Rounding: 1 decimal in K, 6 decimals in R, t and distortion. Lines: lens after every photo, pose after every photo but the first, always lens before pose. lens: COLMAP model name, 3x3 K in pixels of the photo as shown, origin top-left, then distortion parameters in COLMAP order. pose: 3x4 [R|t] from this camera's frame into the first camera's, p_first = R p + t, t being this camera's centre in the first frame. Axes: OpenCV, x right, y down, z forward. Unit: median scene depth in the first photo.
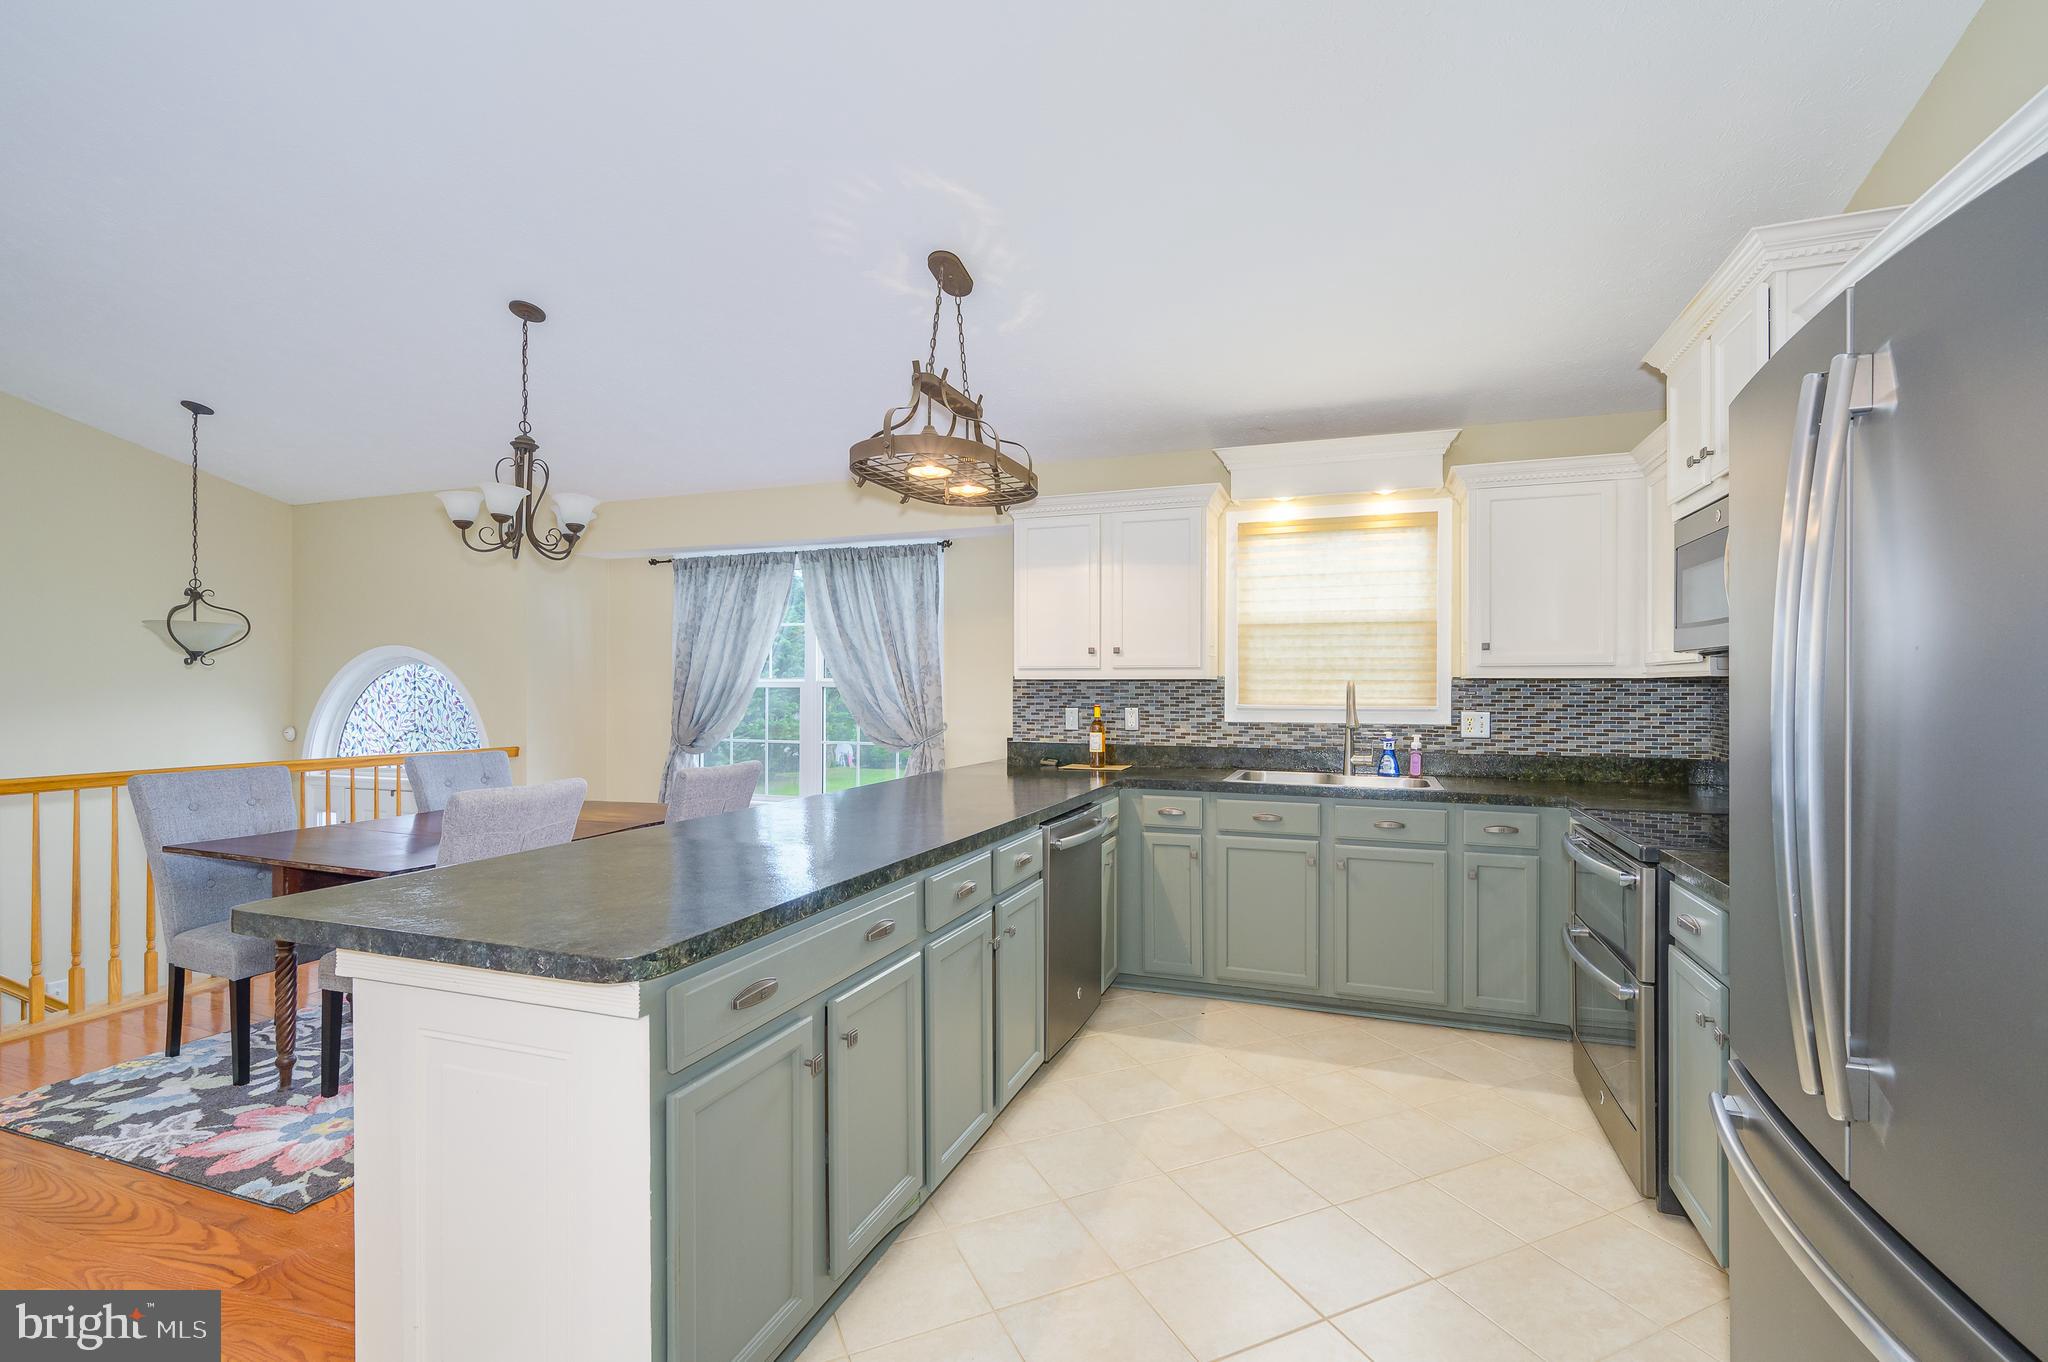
lens RADIAL K [[902.0, 0, 1039.3], [0, 902.0, 690.0], [0, 0, 1]] dist [0.000956, 0.000198]
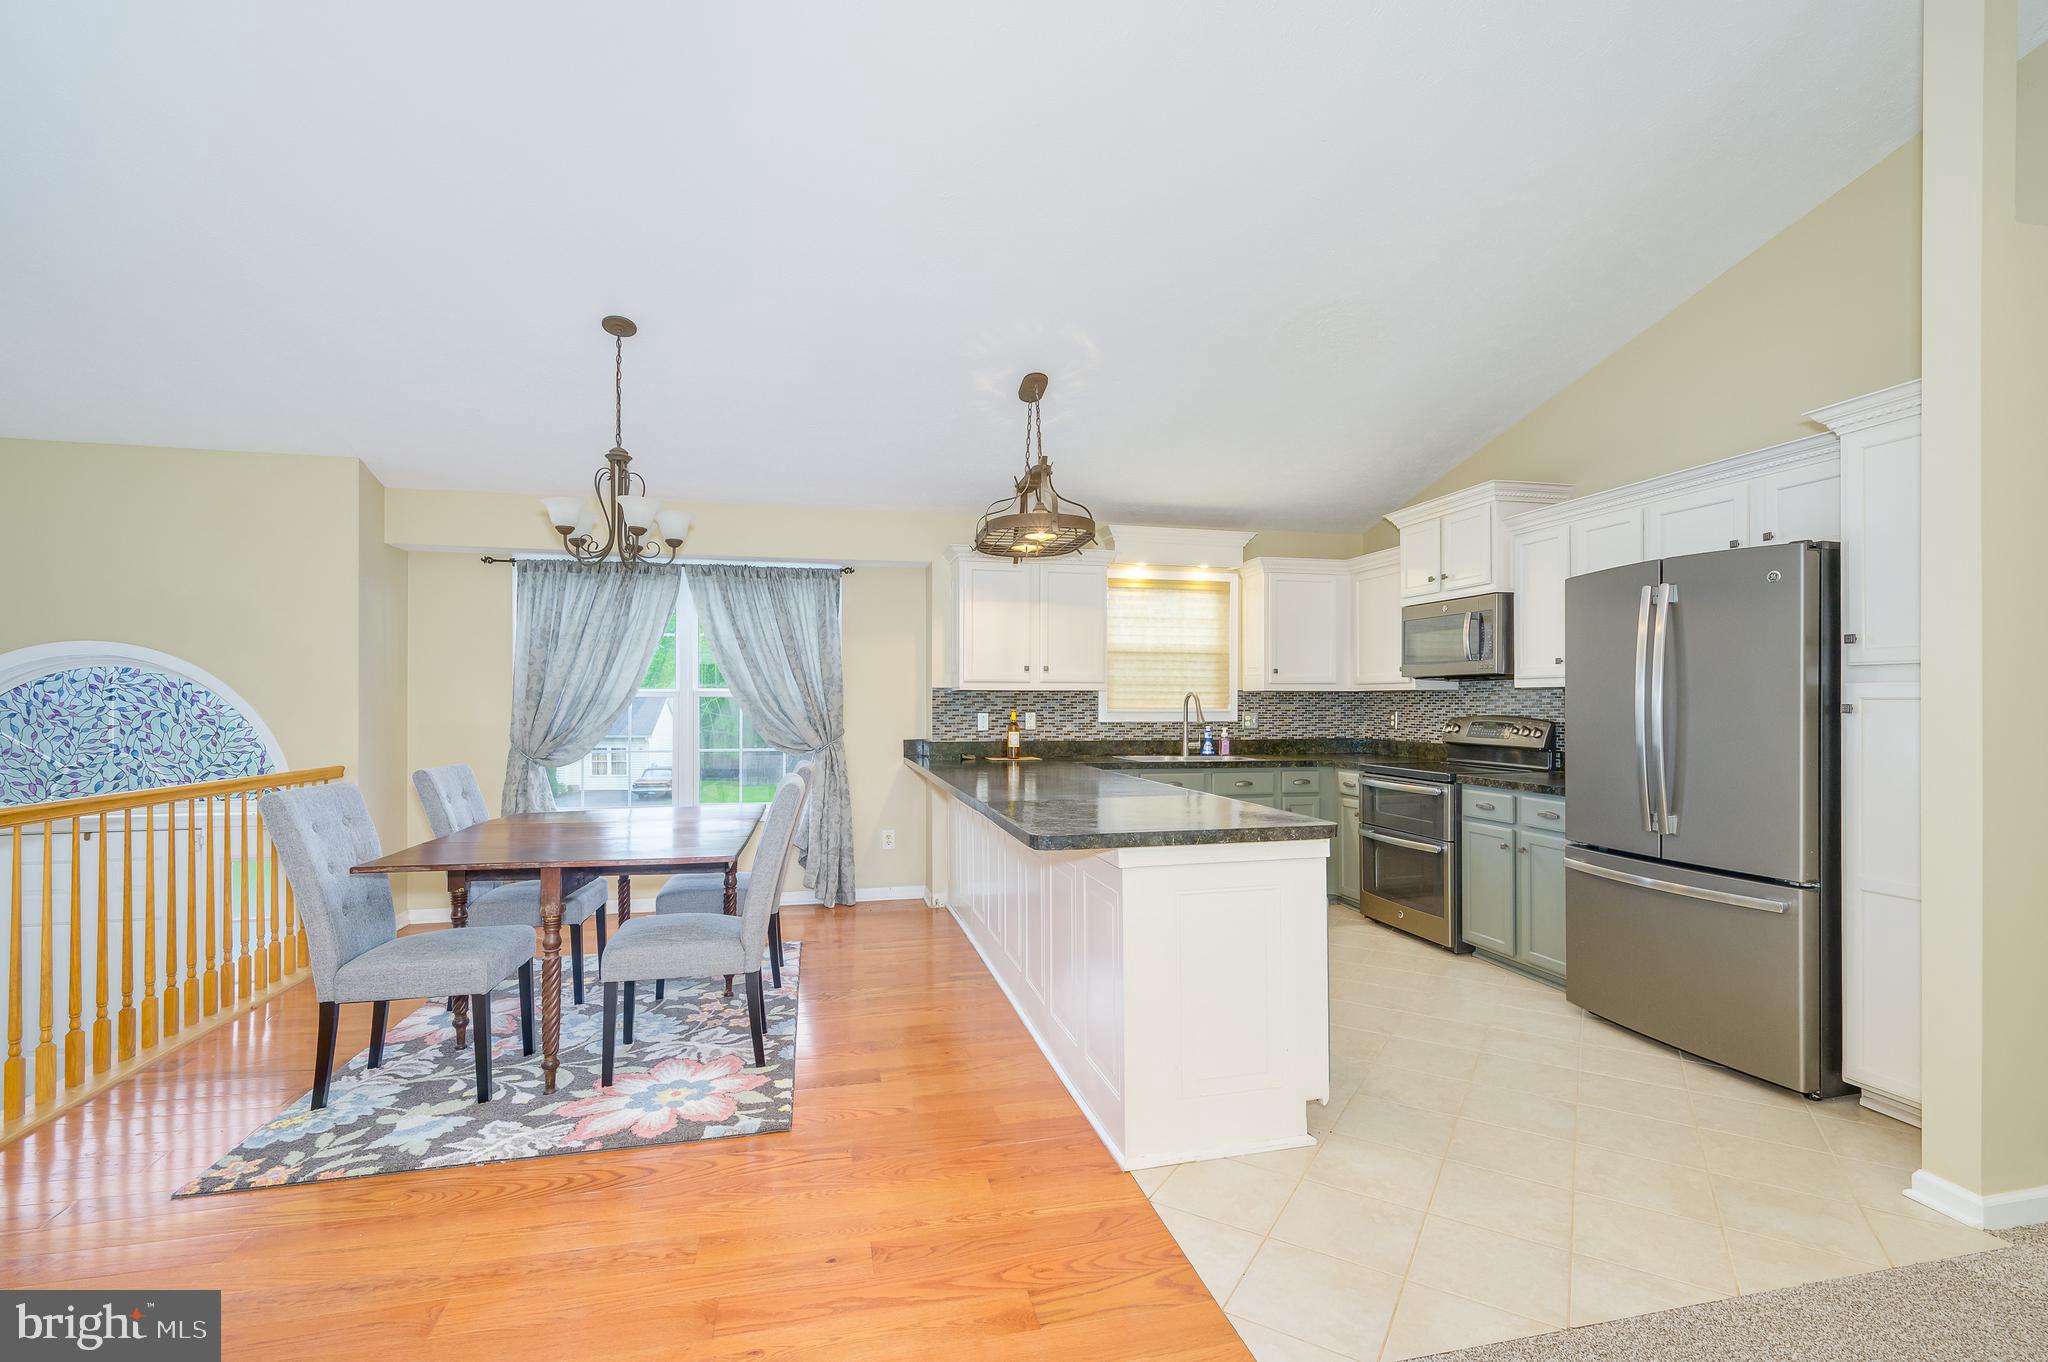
lens RADIAL K [[907.8, 0, 1029.6], [0, 907.8, 700.3], [0, 0, 1]] dist [0.000249, 0.000136]
pose [[0.836948, -0.000364, 0.547282, -0.657832], [0.002872, 0.999989, -0.003726, 0.007522], [-0.547274, 0.004690, 0.836940, -0.099721]]
